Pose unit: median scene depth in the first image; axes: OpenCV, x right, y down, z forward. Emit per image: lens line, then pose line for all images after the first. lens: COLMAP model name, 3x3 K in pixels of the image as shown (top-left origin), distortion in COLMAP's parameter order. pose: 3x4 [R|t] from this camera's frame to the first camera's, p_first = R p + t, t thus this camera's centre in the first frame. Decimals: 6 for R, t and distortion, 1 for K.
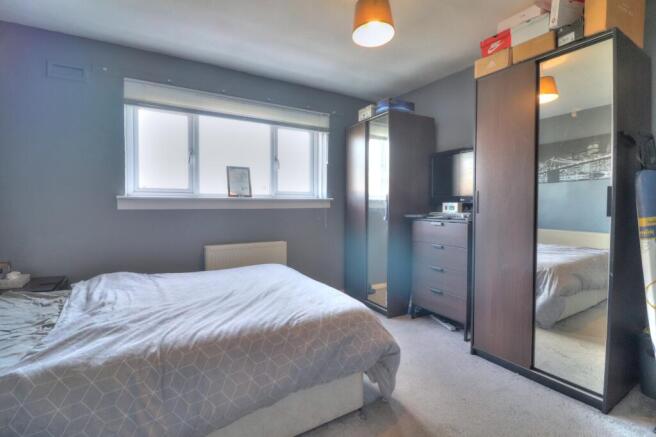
lens RADIAL K [[313.1, 0, 326.3], [0, 313.1, 214.0], [0, 0, 1]] dist [-0.001366, -0.000368]
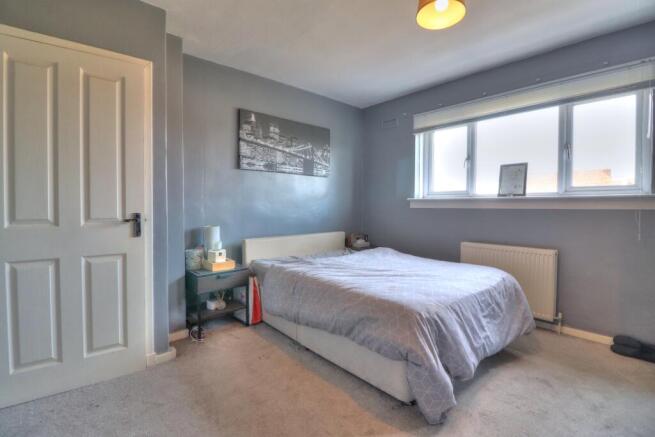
lens RADIAL K [[312.7, 0, 325.8], [0, 312.7, 214.0], [0, 0, 1]] dist [-0.001366, -0.000368]
pose [[0.176953, 0.023069, -0.983949, 0.559084], [-0.033524, 0.999286, 0.017400, 0.001331], [0.983648, 0.029907, 0.177601, 0.296462]]
